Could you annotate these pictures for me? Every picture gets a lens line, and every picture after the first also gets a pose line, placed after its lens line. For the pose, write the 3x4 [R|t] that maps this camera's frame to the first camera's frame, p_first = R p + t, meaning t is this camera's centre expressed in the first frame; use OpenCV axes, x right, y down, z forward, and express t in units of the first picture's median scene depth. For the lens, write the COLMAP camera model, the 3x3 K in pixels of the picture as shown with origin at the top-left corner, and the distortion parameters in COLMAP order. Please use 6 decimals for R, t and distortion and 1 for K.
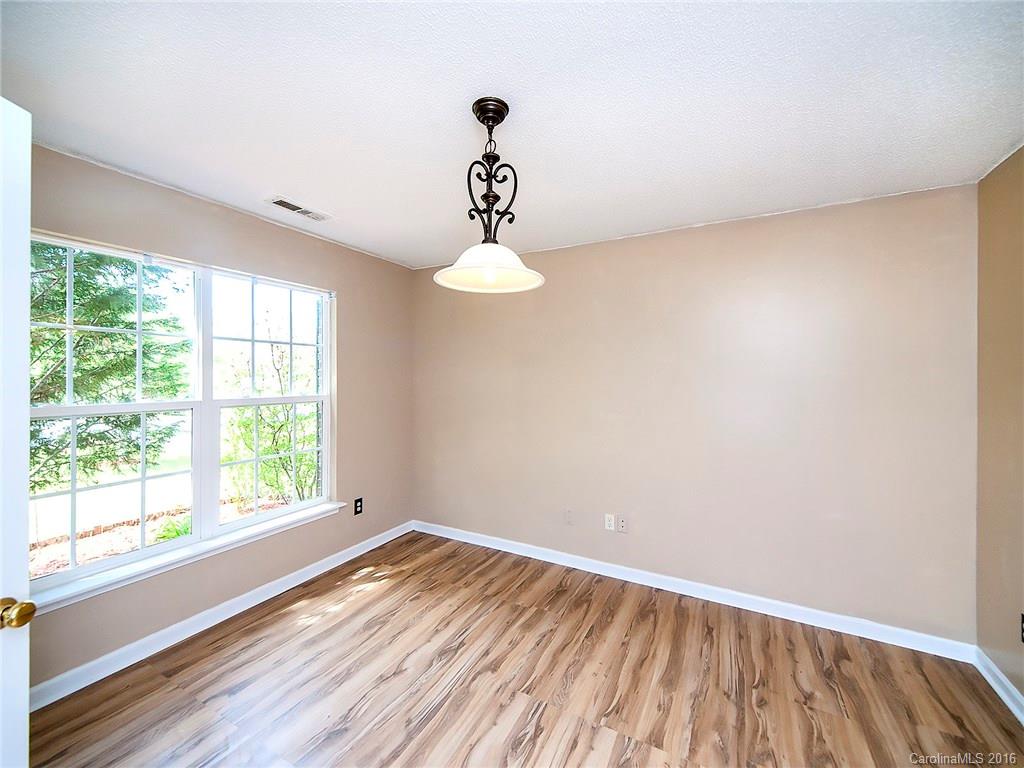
lens RADIAL K [[423.1, 0, 503.1], [0, 423.1, 381.4], [0, 0, 1]] dist [0.015679, -0.000867]
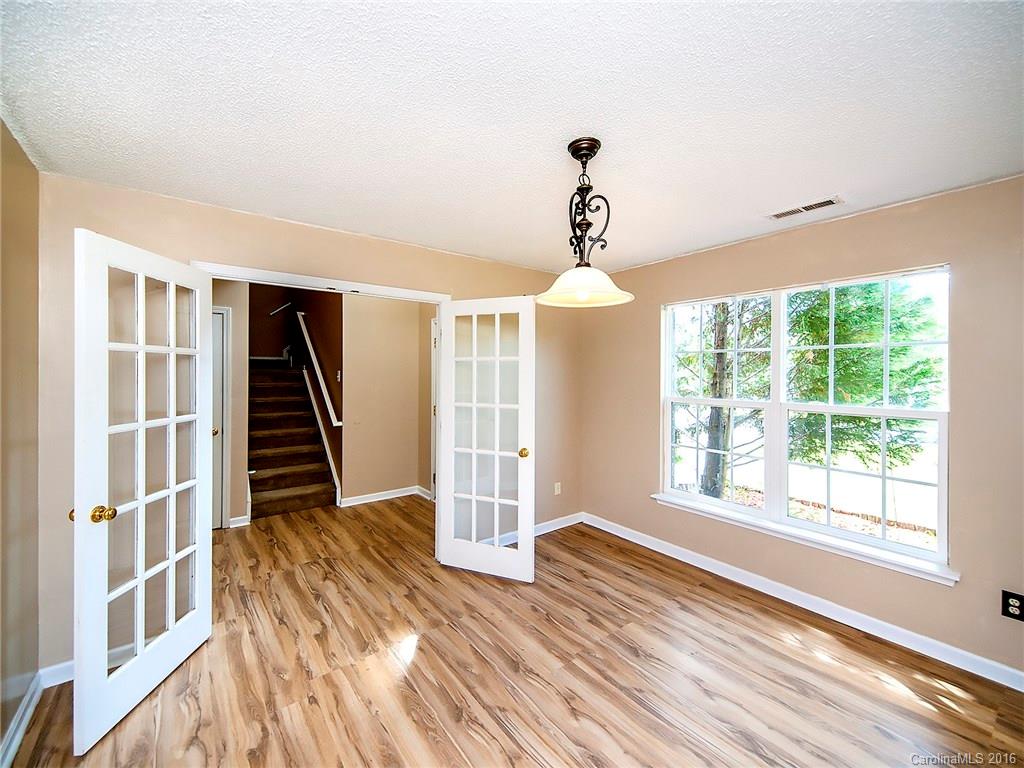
lens RADIAL K [[423.1, 0, 502.4], [0, 423.1, 373.9], [0, 0, 1]] dist [0.015679, -0.000867]
pose [[-0.395661, 0.009518, -0.918347, 0.668338], [-0.016492, 0.999711, 0.017467, -0.039975], [0.918249, 0.022056, -0.395390, 0.766697]]
